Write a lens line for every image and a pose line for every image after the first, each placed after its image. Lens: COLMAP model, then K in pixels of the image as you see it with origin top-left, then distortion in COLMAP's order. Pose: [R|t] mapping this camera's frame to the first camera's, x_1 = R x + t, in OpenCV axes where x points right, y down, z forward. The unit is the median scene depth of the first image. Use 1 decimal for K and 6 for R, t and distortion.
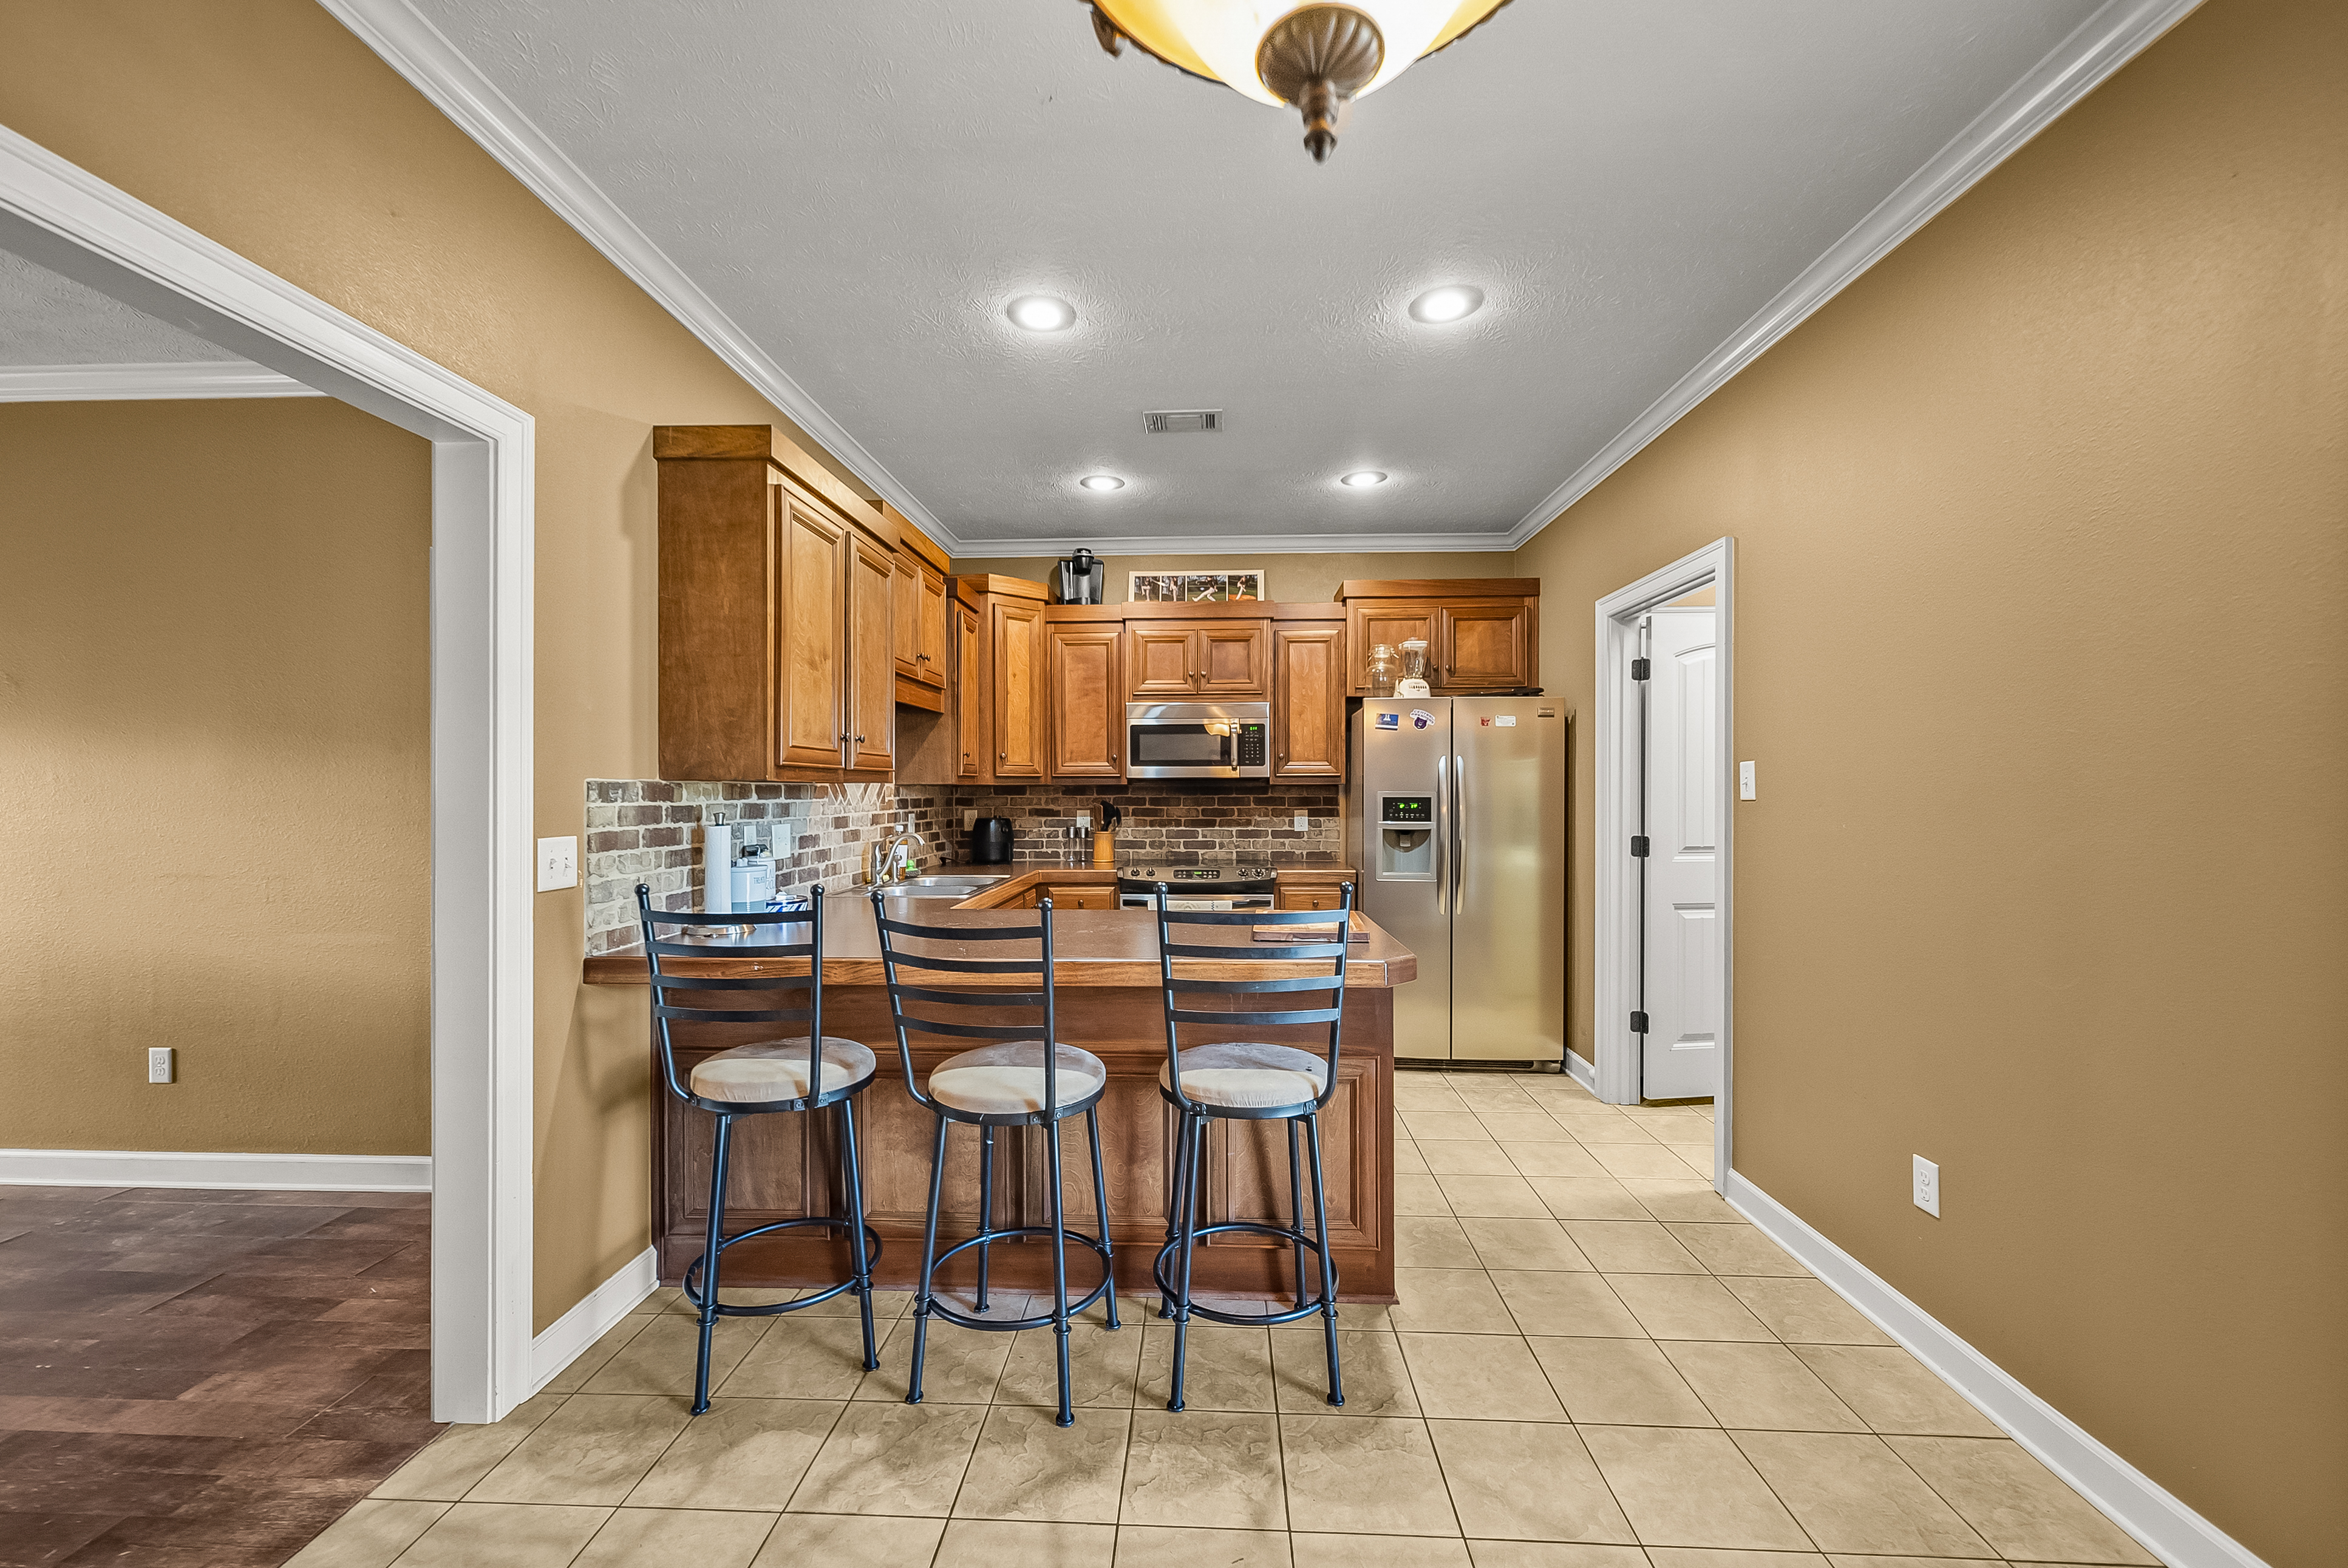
lens RADIAL K [[910.8, 0, 1173.9], [0, 910.8, 790.9], [0, 0, 1]] dist [0.003191, -0.001470]
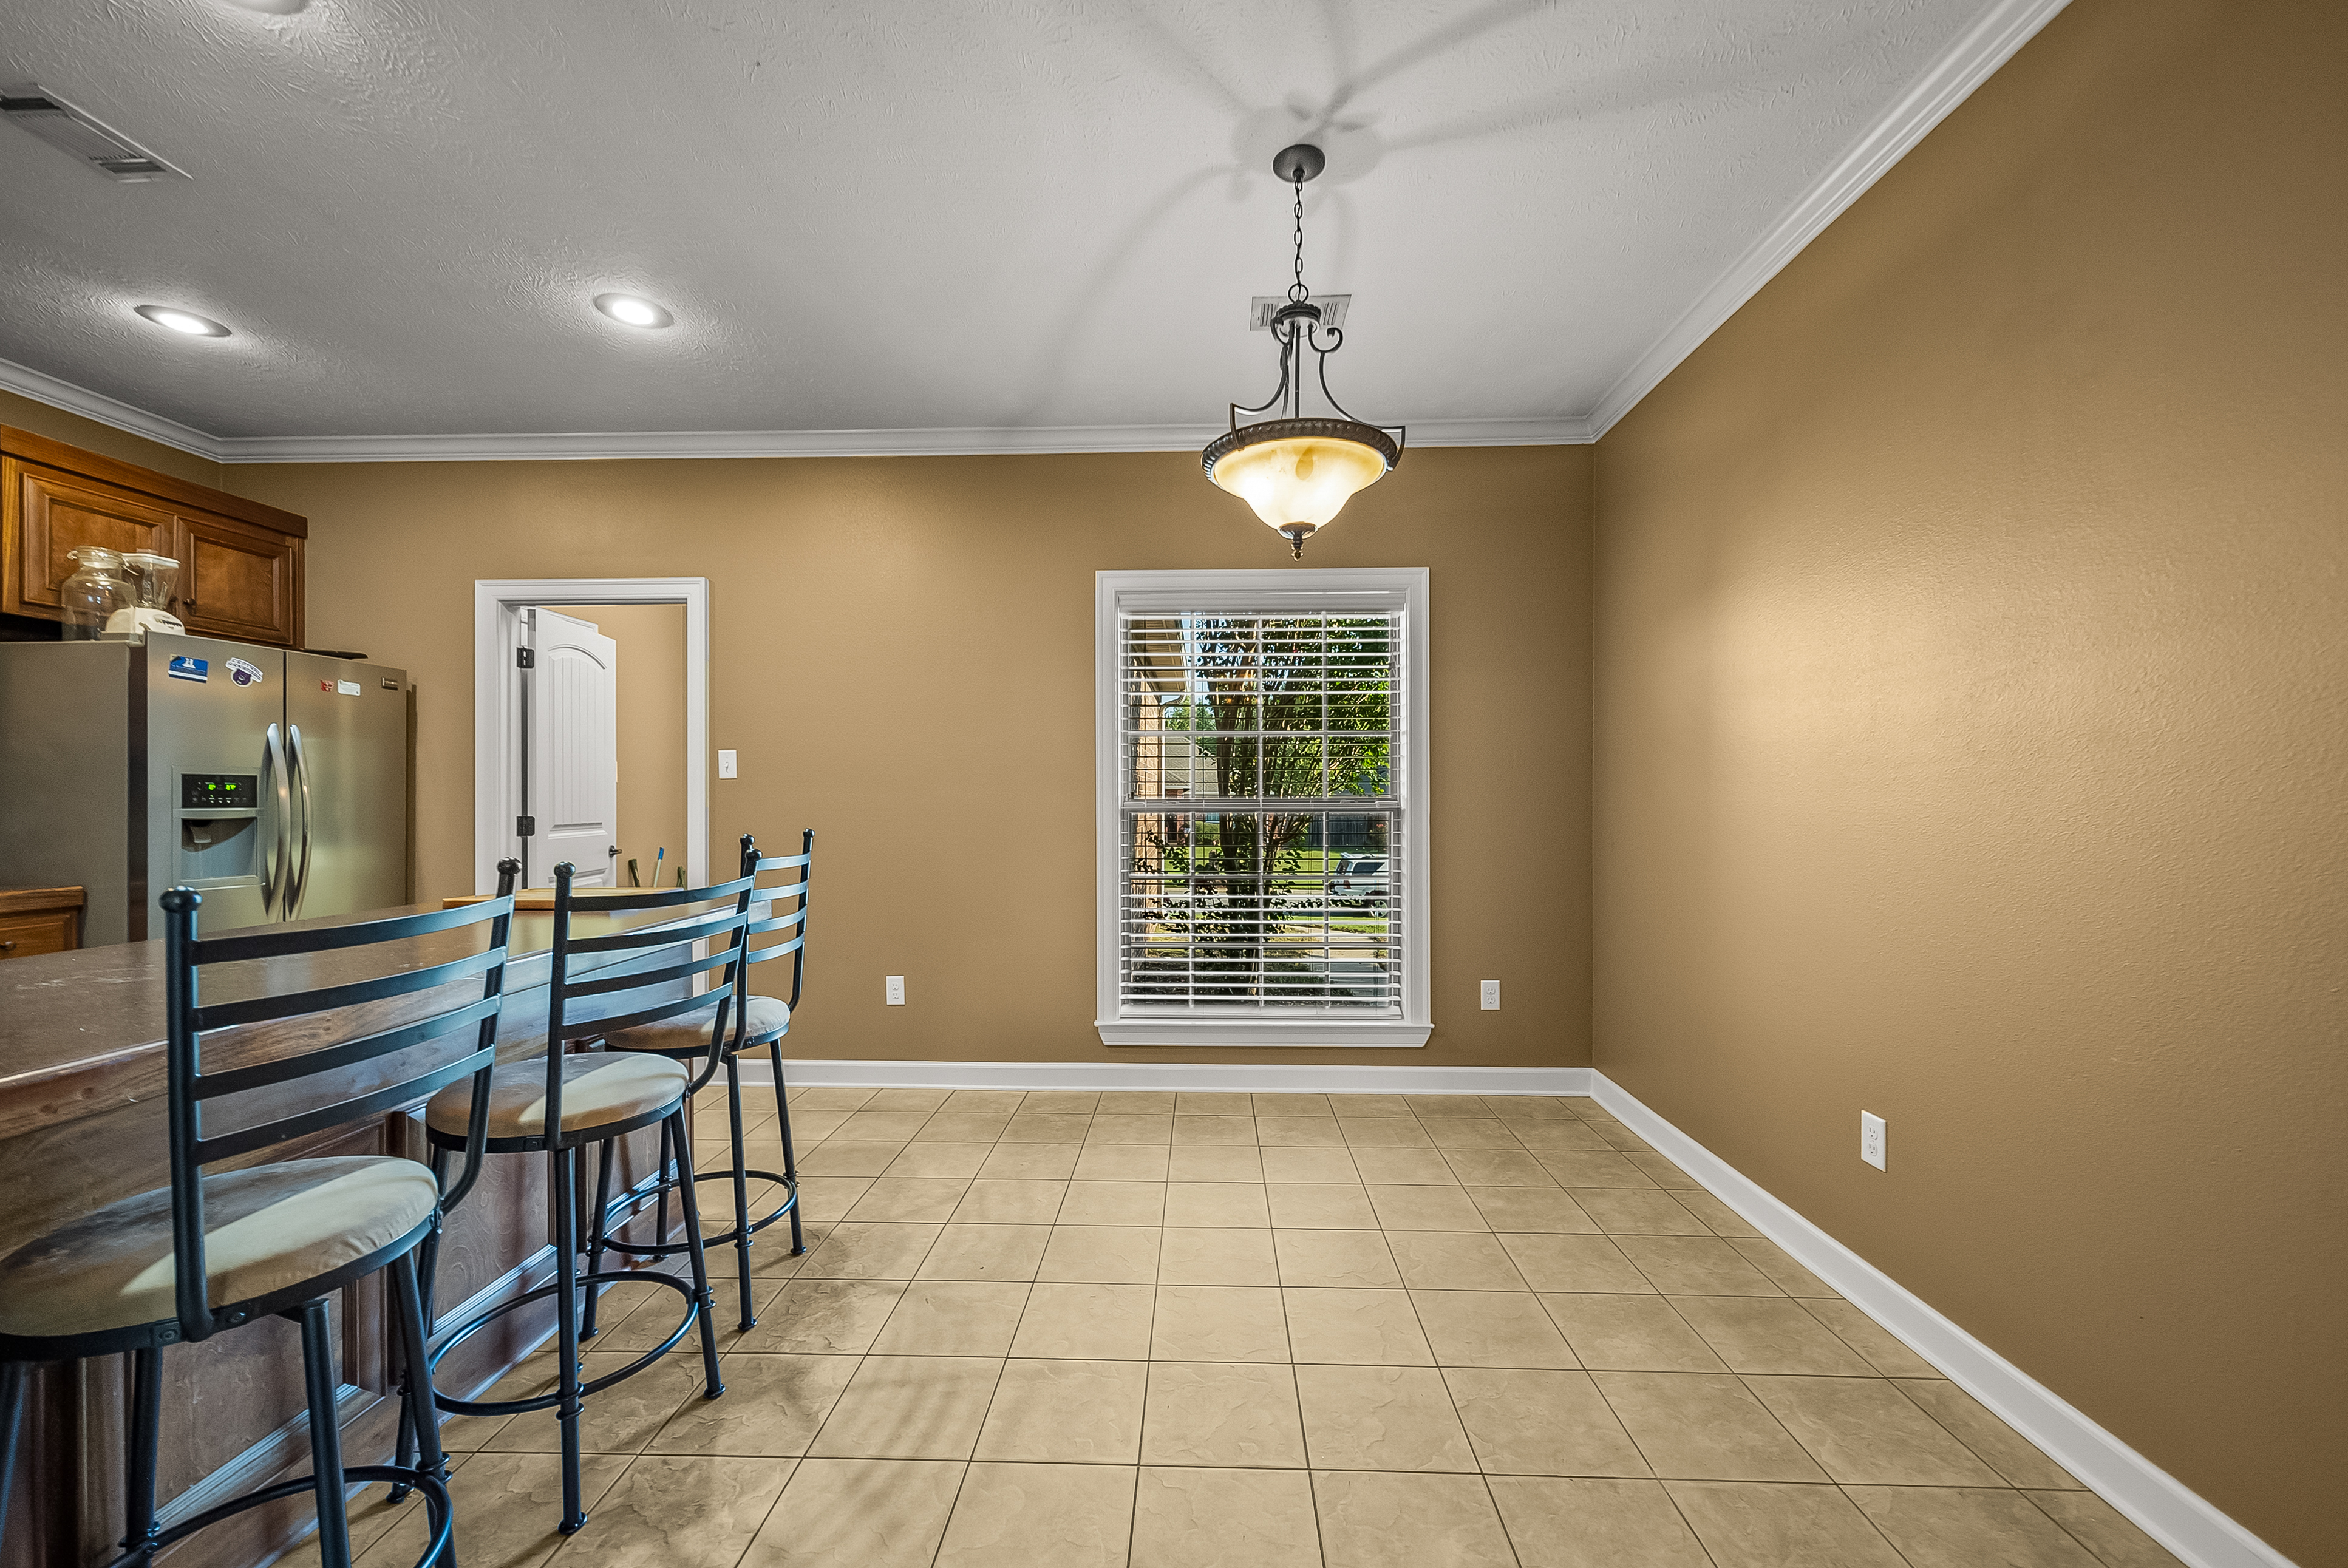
lens RADIAL K [[910.8, 0, 1175.4], [0, 910.8, 797.0], [0, 0, 1]] dist [0.003191, -0.001470]
pose [[-0.010623, 0.001430, 0.999943, -0.654633], [0.002063, 0.999997, -0.001408, 0.036531], [-0.999941, 0.002048, -0.010626, 0.311279]]
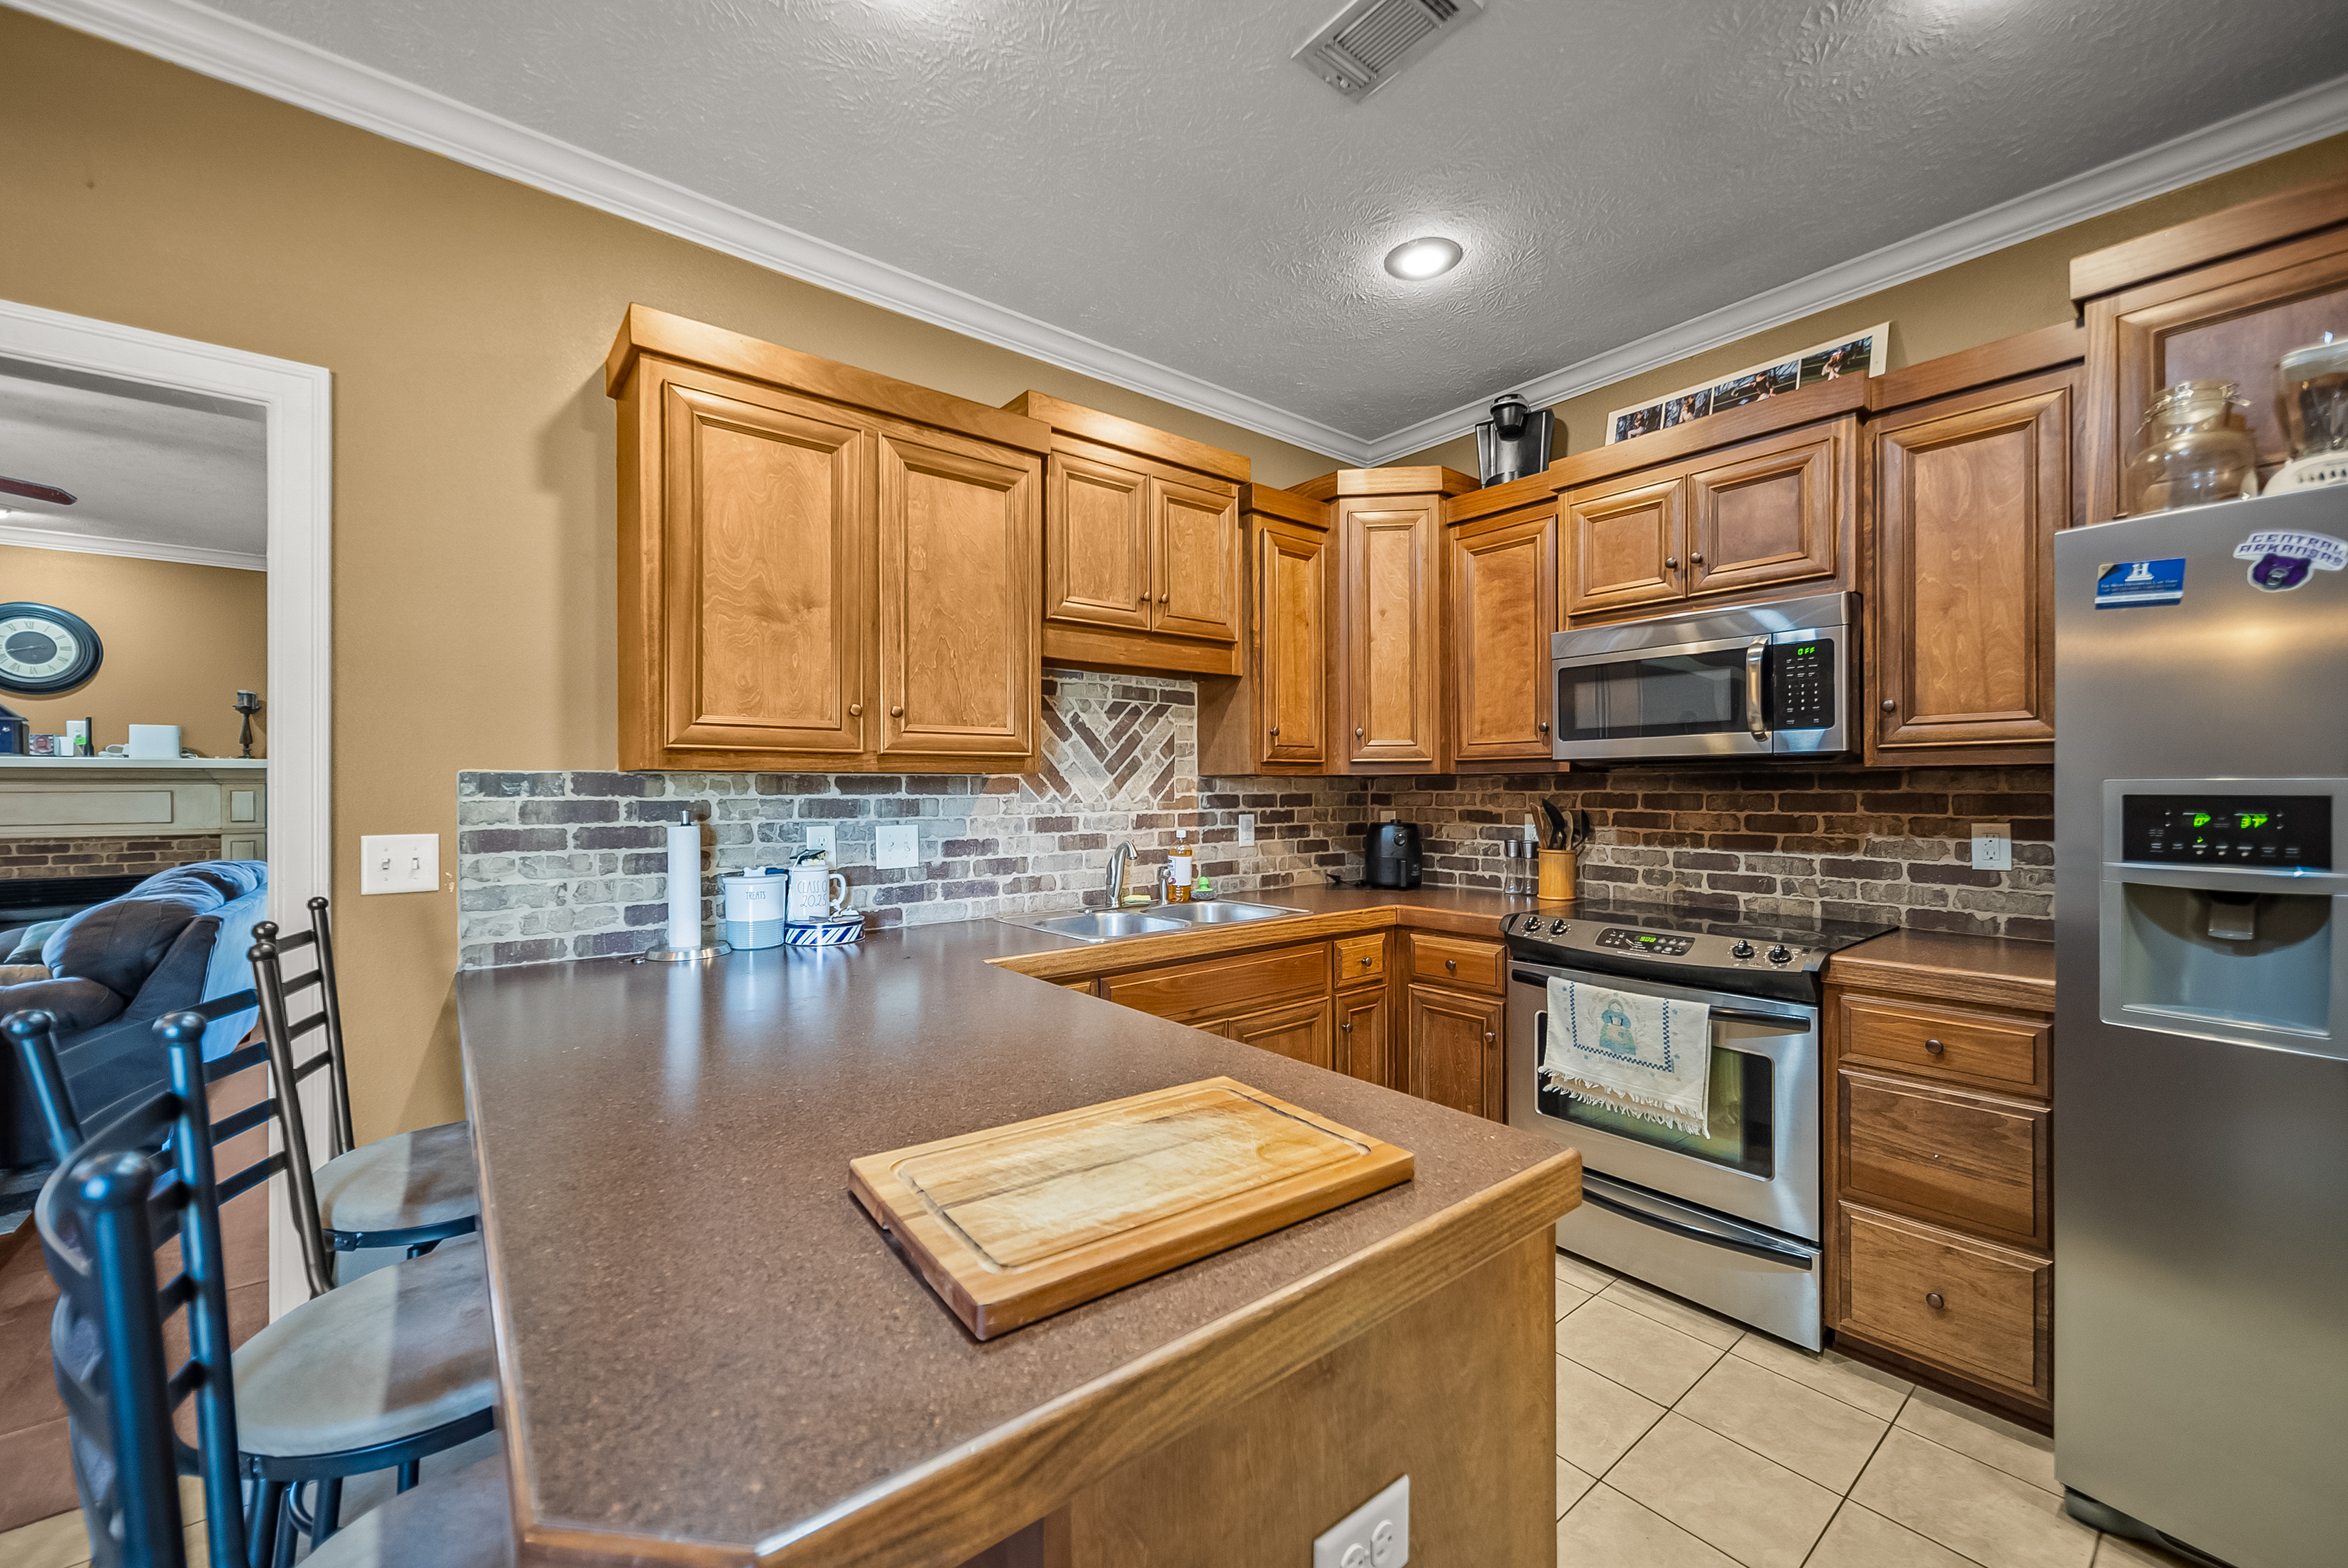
lens RADIAL K [[910.8, 0, 1176.4], [0, 910.8, 788.2], [0, 0, 1]] dist [0.003191, -0.001470]
pose [[0.667016, -0.002220, -0.745040, 0.331661], [0.002541, 0.999997, -0.000705, 0.005011], [0.745039, -0.001423, 0.667020, 0.639771]]
